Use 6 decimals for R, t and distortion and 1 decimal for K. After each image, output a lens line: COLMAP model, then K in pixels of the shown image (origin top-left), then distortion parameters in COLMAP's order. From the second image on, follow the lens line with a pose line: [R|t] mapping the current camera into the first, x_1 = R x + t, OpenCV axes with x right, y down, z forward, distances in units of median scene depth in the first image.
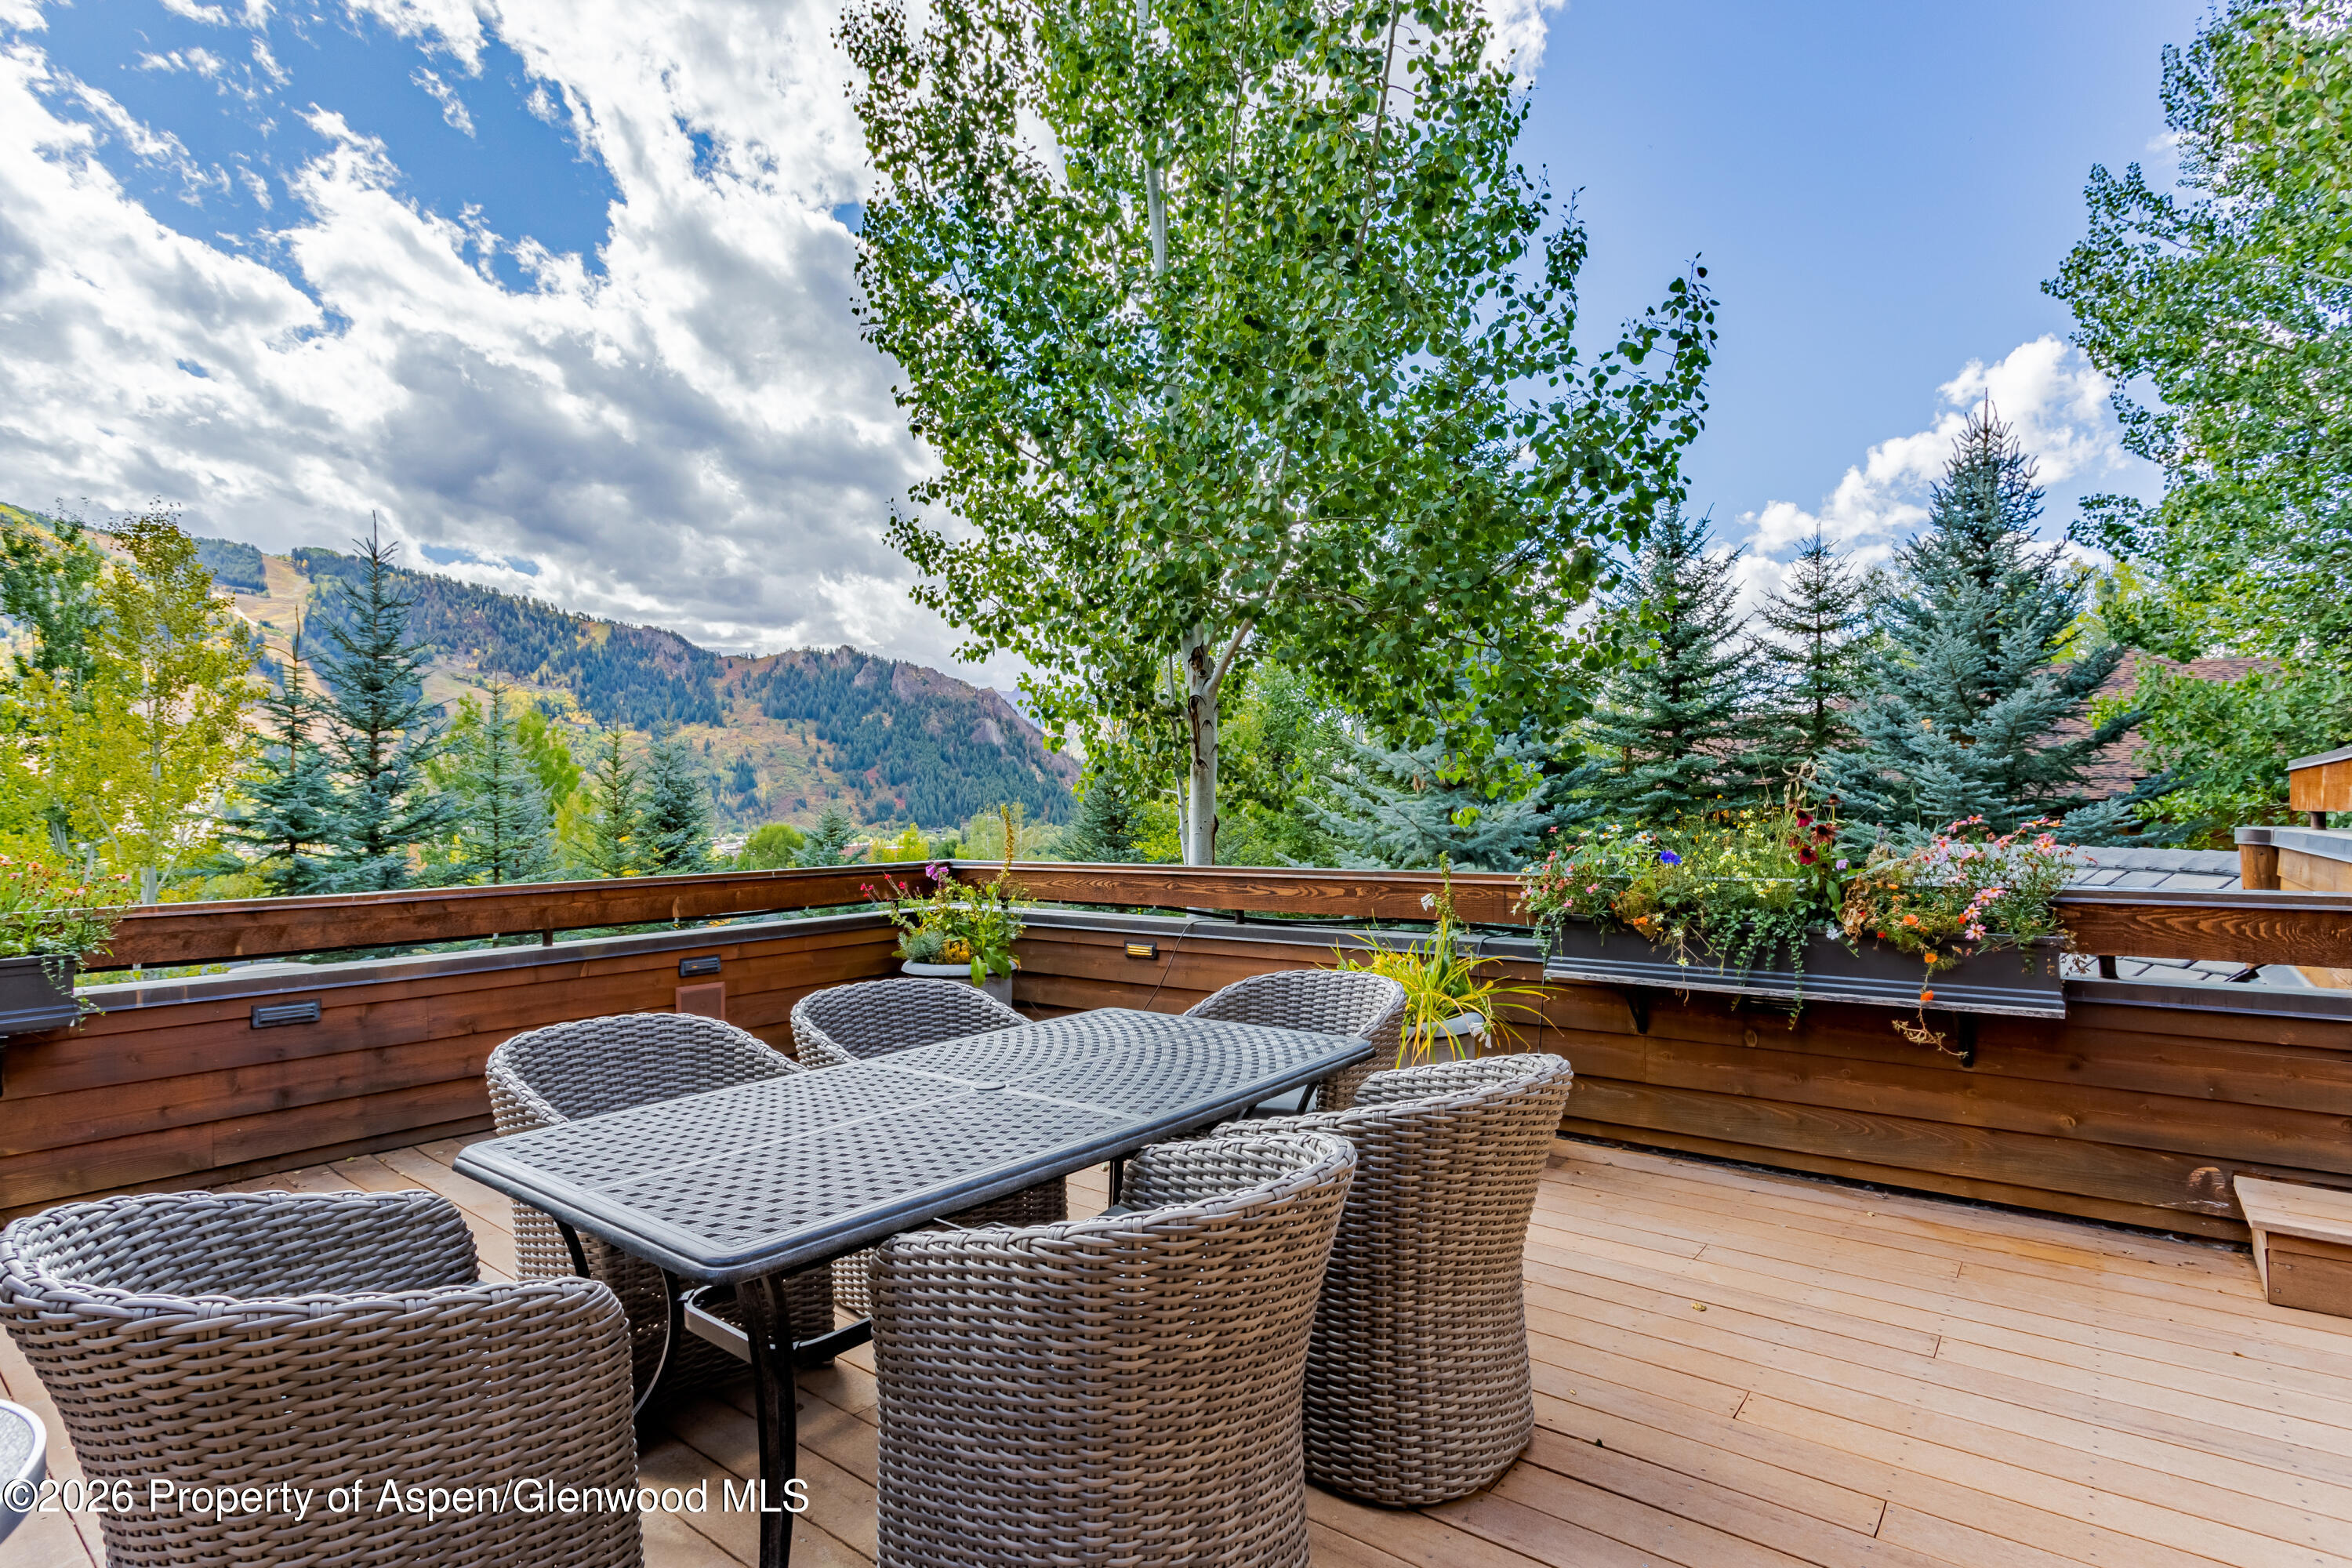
lens RADIAL K [[1131.9, 0, 1168.3], [0, 1131.9, 804.4], [0, 0, 1]] dist [-0.018980, 0.001083]
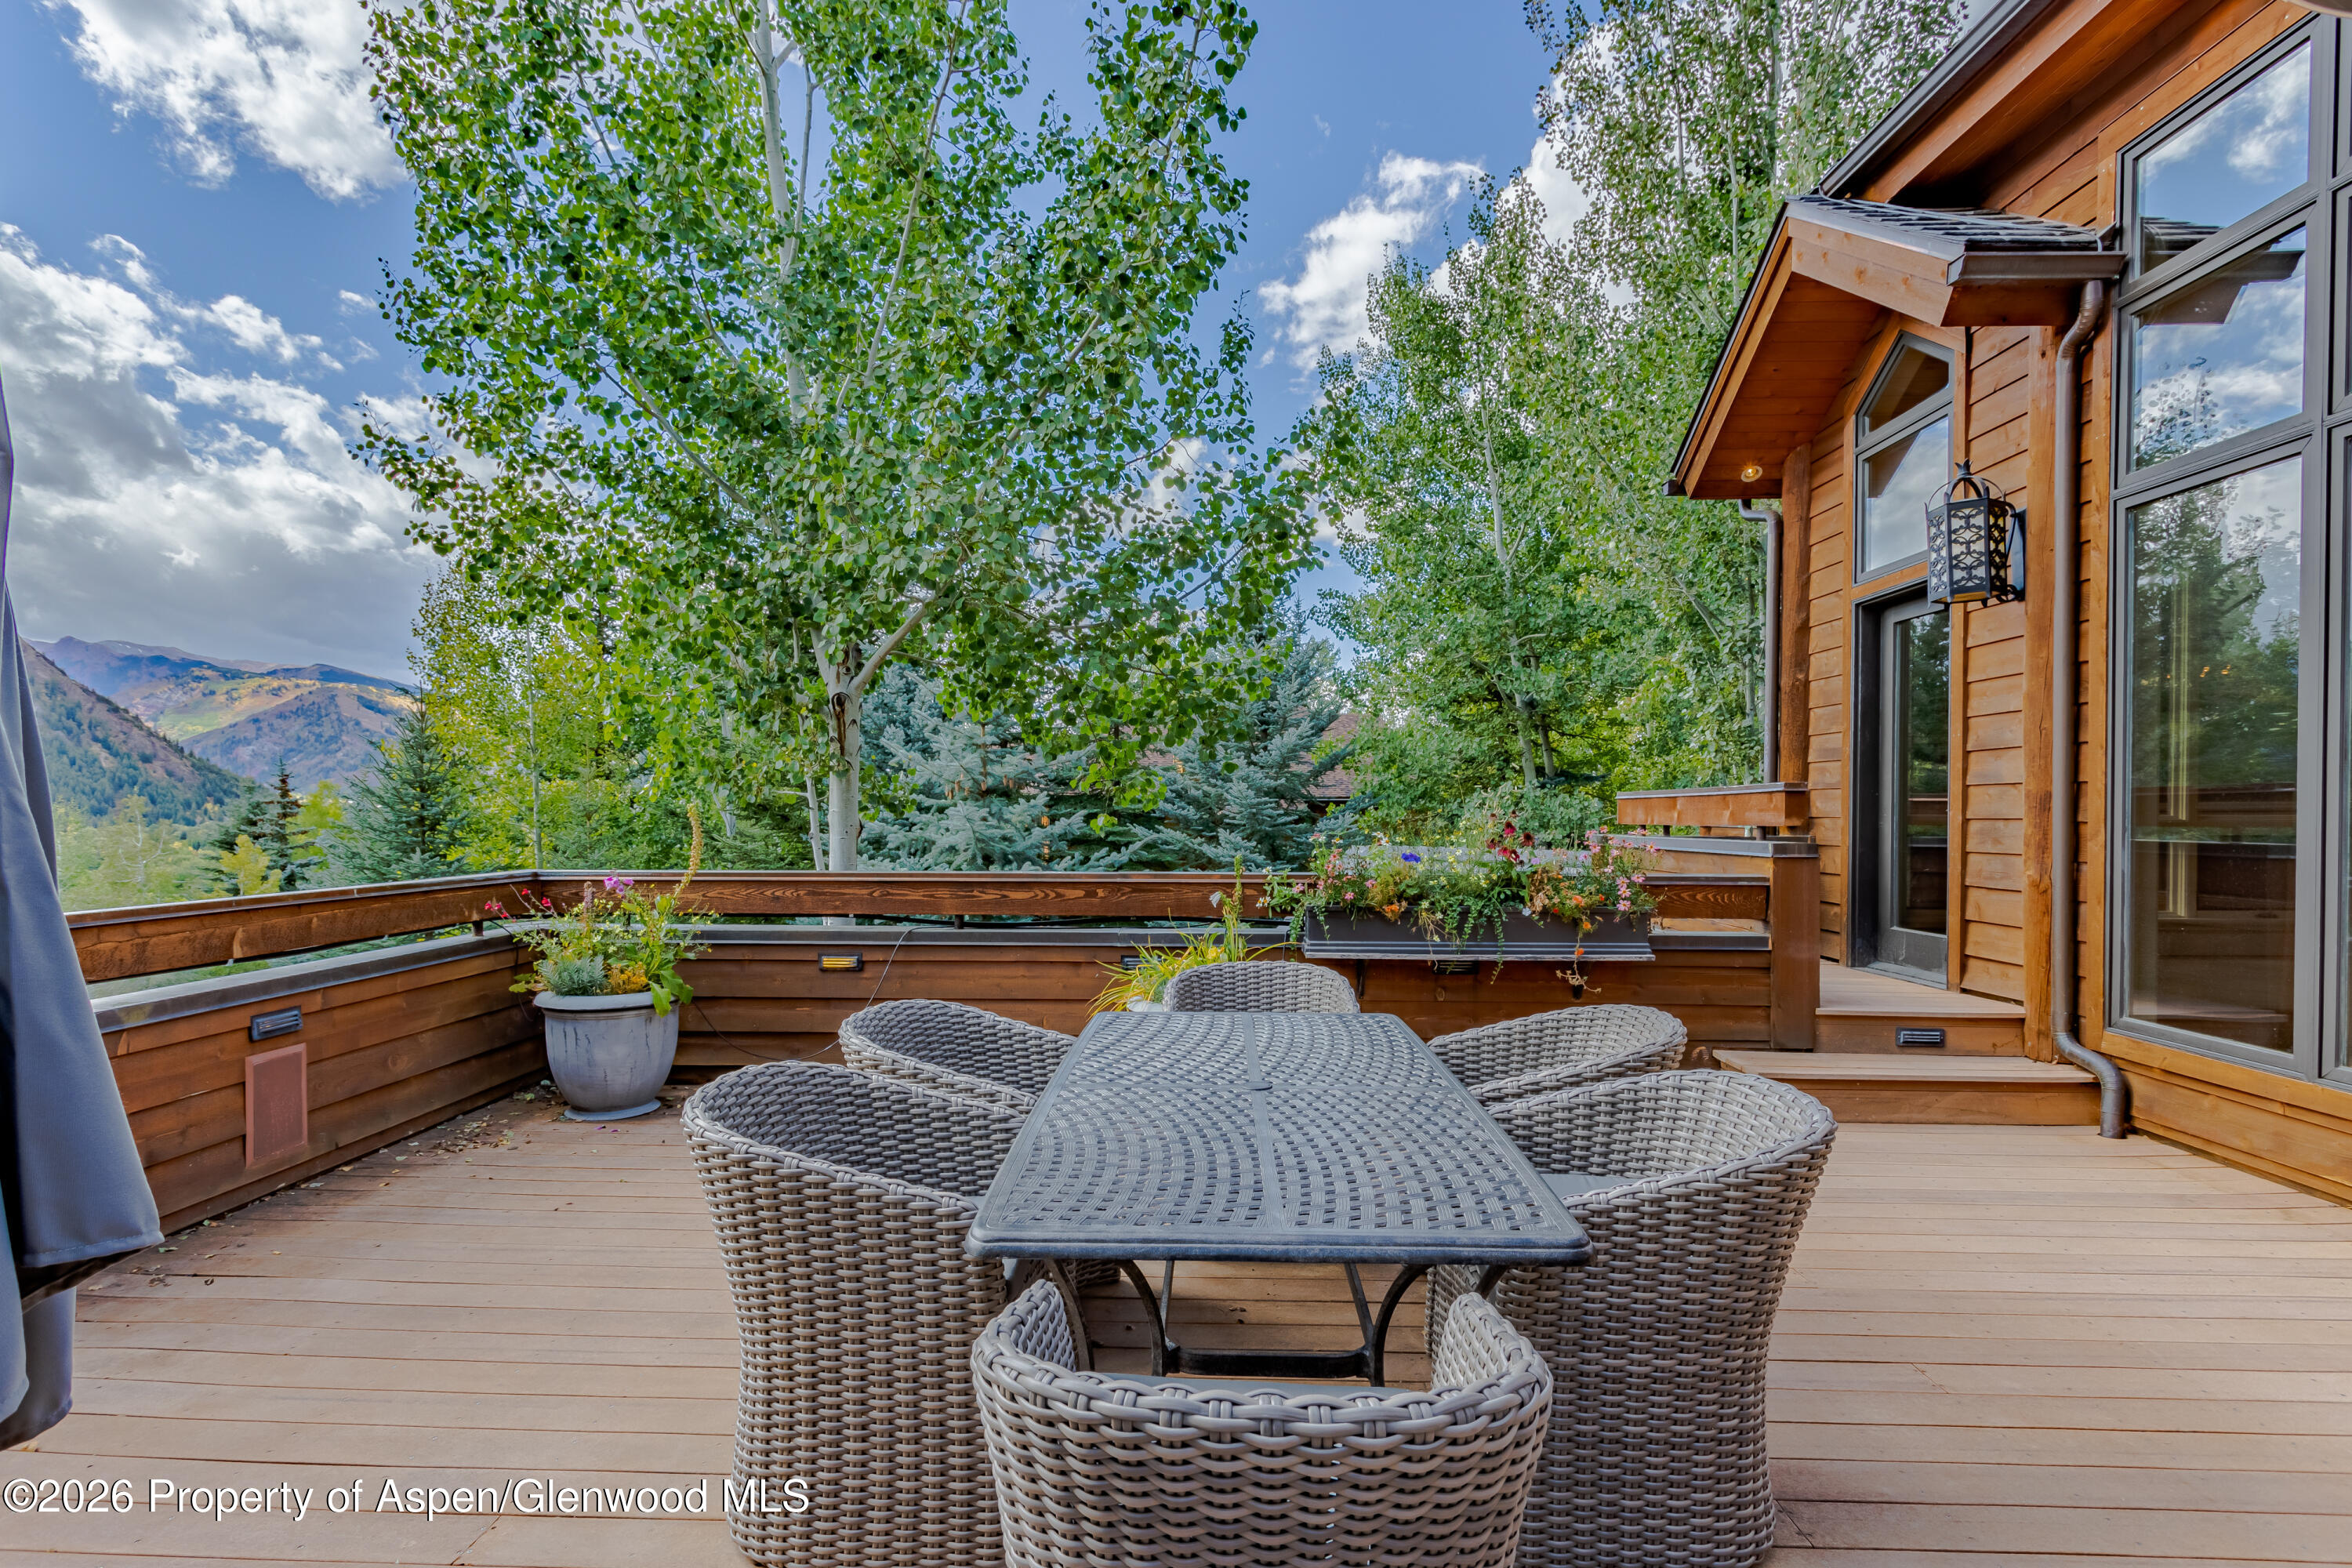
lens RADIAL K [[1131.9, 0, 1192.4], [0, 1131.9, 804.1], [0, 0, 1]] dist [-0.018980, 0.001083]
pose [[0.804555, 0.019064, 0.593573, -0.381538], [-0.016068, 0.999818, -0.010332, 0.002819], [-0.593661, -0.001225, 0.804714, 0.085137]]
